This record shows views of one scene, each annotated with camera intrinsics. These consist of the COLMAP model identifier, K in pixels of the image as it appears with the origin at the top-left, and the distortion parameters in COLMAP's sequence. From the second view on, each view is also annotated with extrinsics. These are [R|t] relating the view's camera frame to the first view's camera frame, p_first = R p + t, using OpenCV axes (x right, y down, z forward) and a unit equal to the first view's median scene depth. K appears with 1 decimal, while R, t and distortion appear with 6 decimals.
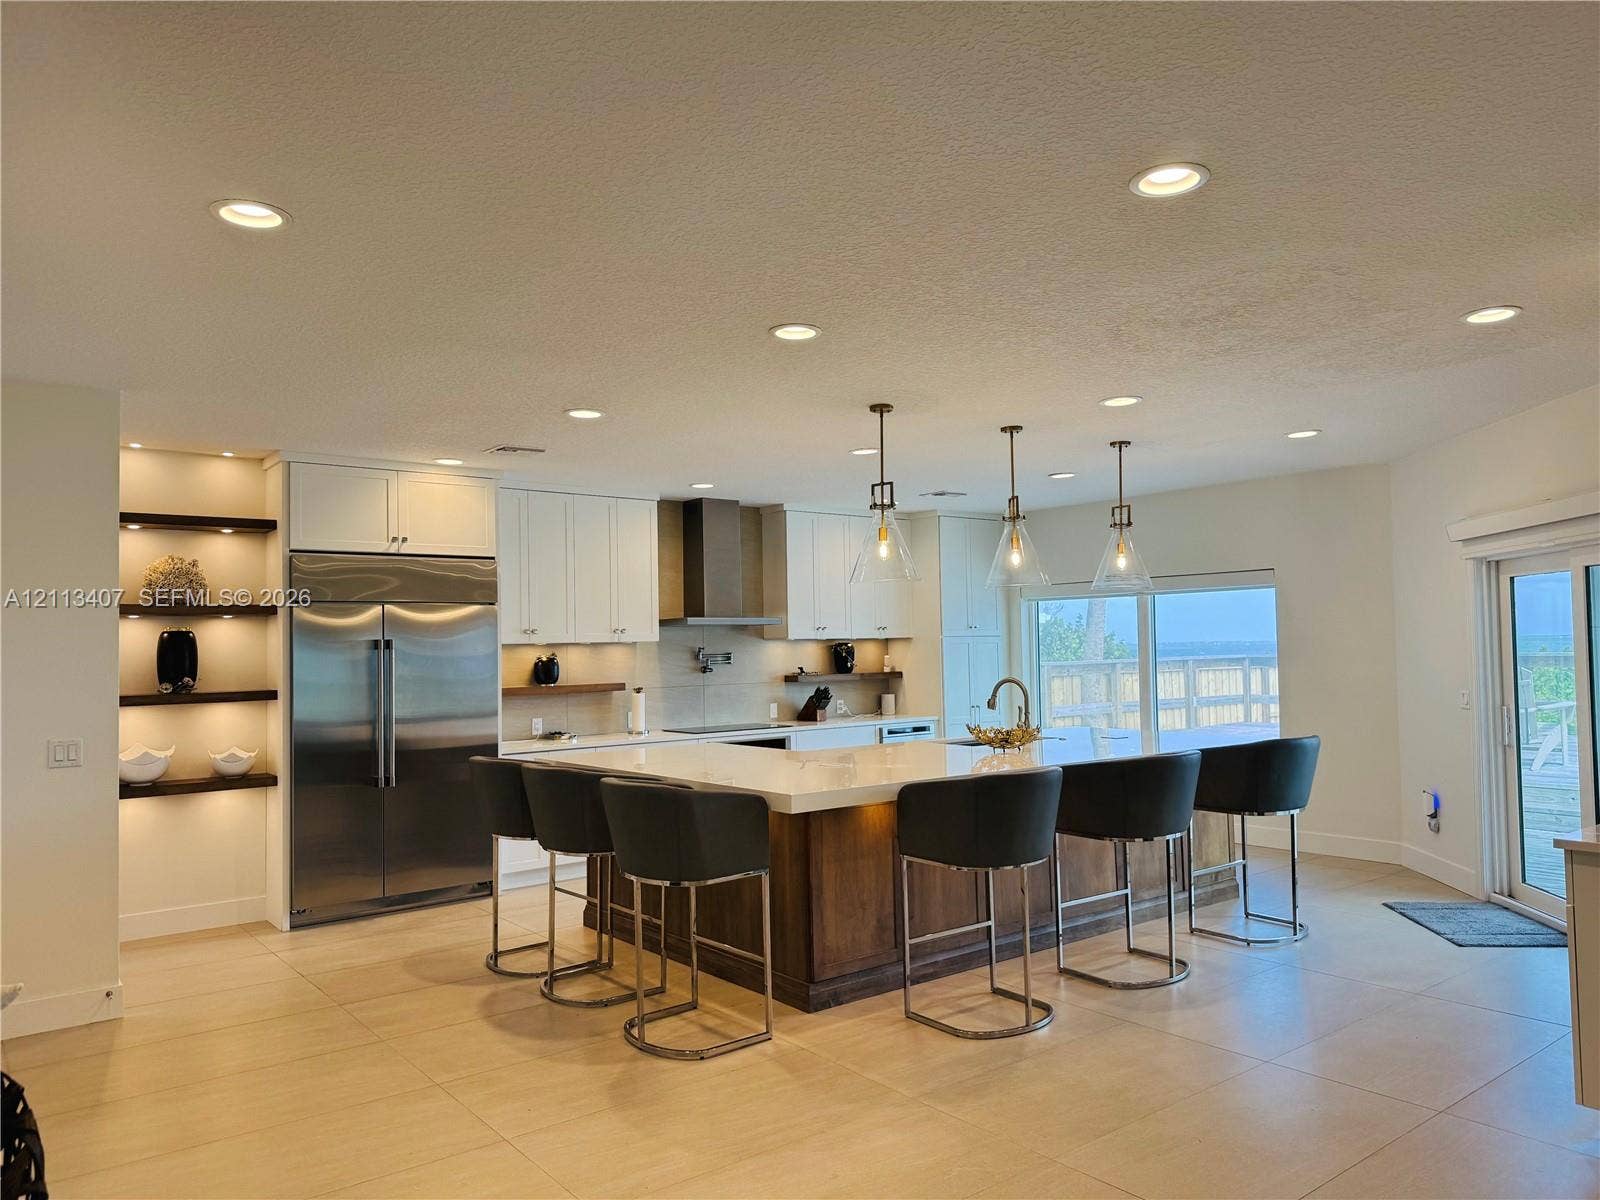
lens RADIAL K [[1119.8, 0, 800.0], [0, 1119.8, 600.0], [0, 0, 1]] dist [0.092005, -0.147577]
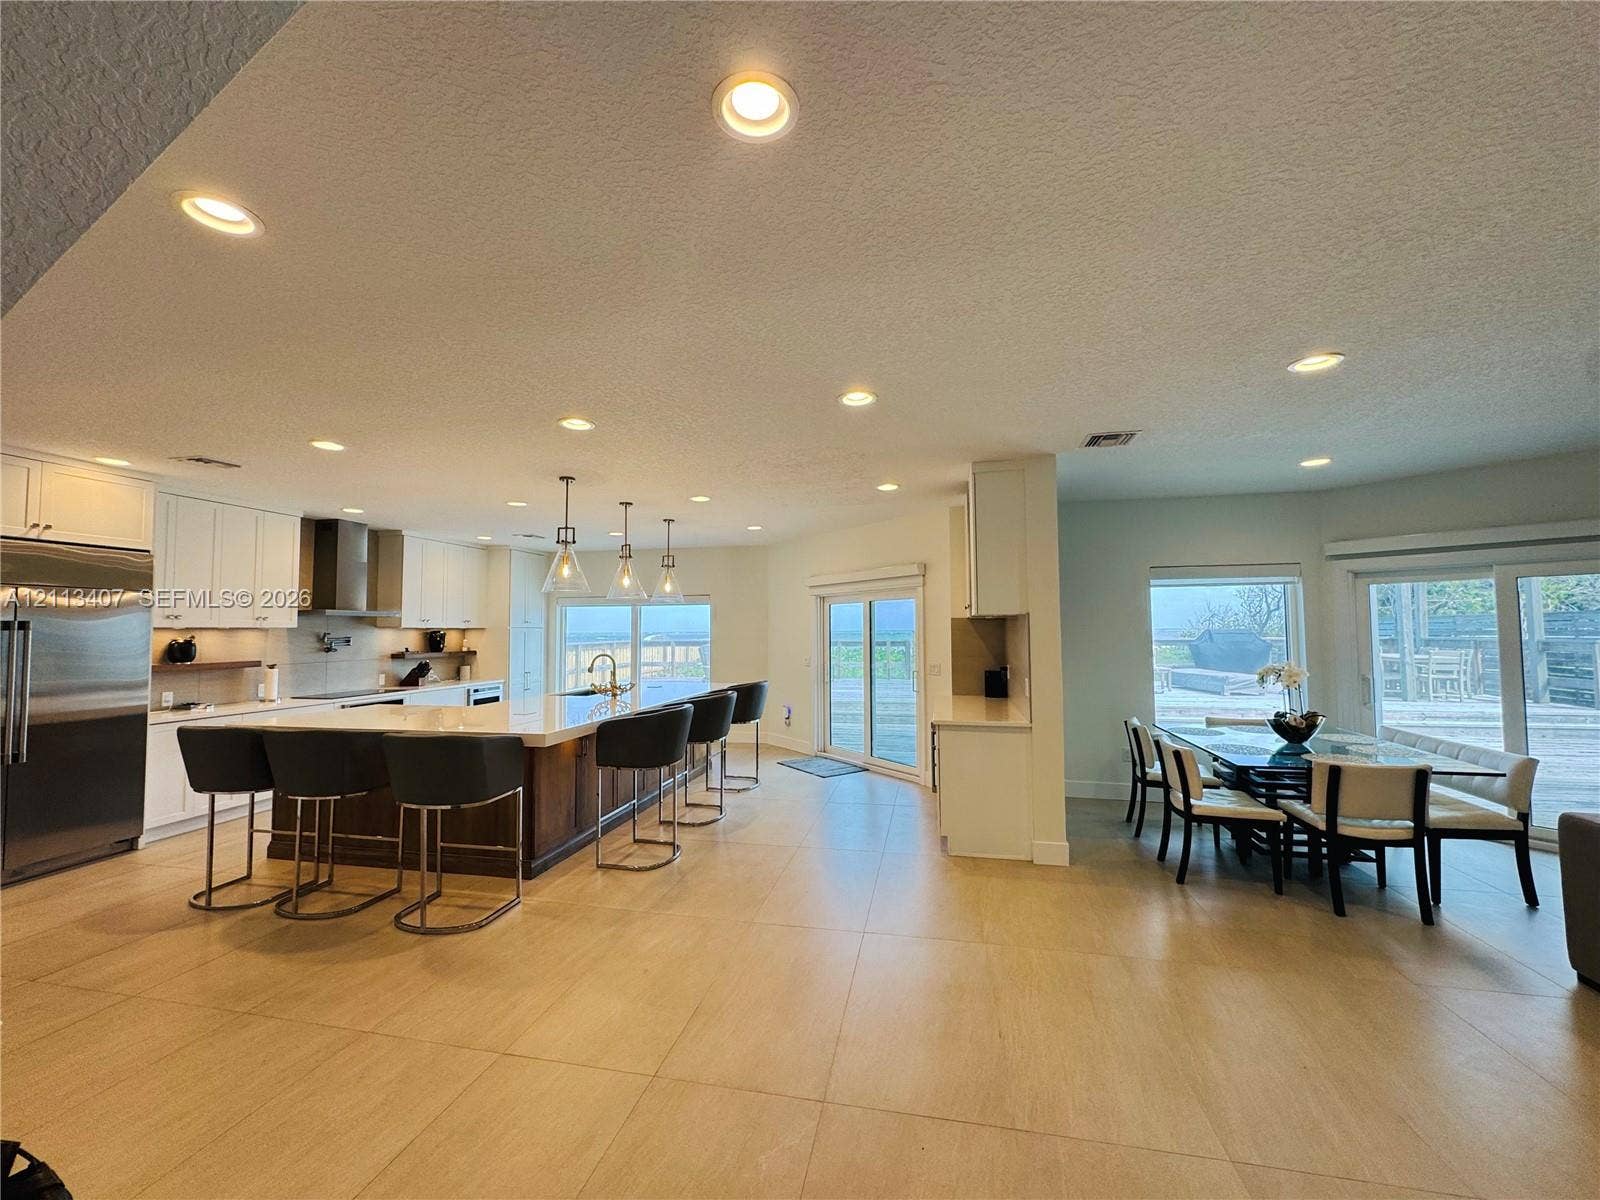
lens RADIAL K [[642.9, 0, 802.3], [0, 642.9, 601.1], [0, 0, 1]] dist [-0.000391, 0.000220]
pose [[0.768655, 0.043517, 0.638181, -0.192230], [-0.034963, 0.999050, -0.026012, 0.007106], [-0.638707, -0.002319, 0.769446, 0.088904]]
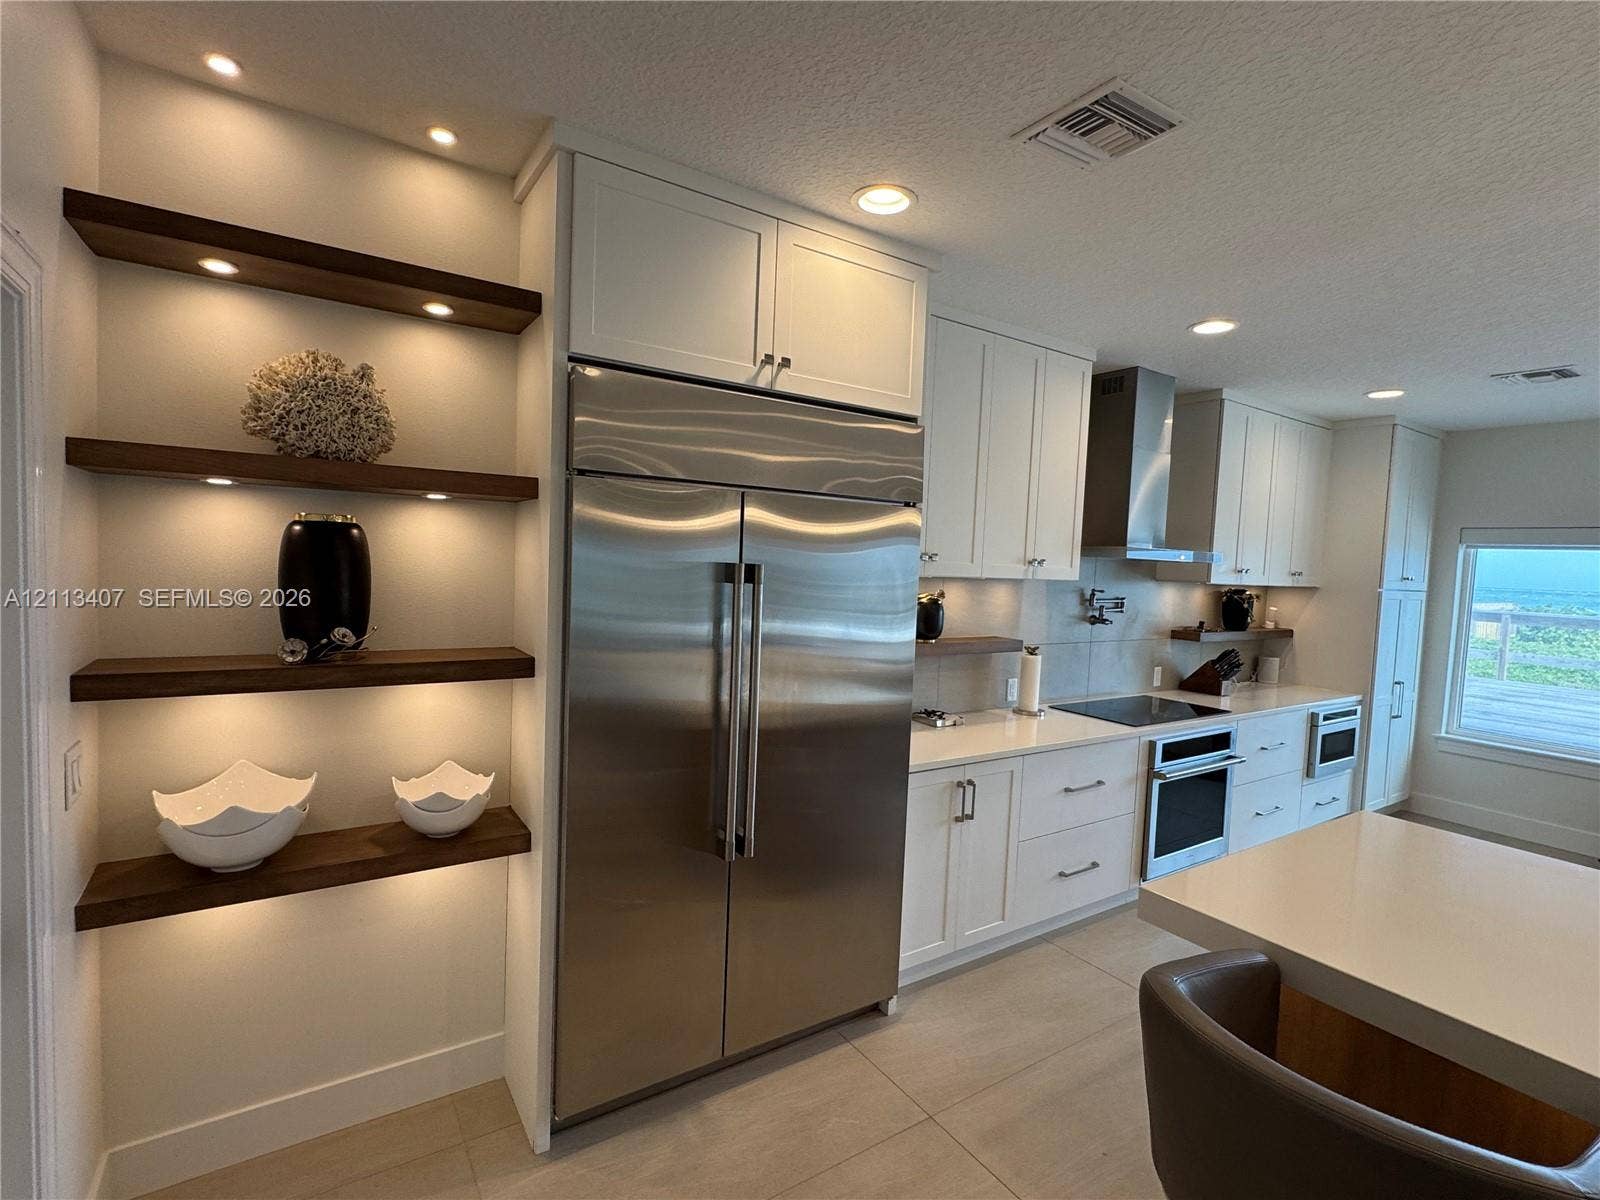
lens RADIAL K [[774.8, 0, 805.7], [0, 774.8, 602.6], [0, 0, 1]] dist [-0.000031, -0.000084]
pose [[0.994848, 0.061713, -0.080427, -0.313602], [-0.053963, 0.993994, 0.095204, 0.018651], [0.085819, -0.090373, 0.992203, 0.668618]]
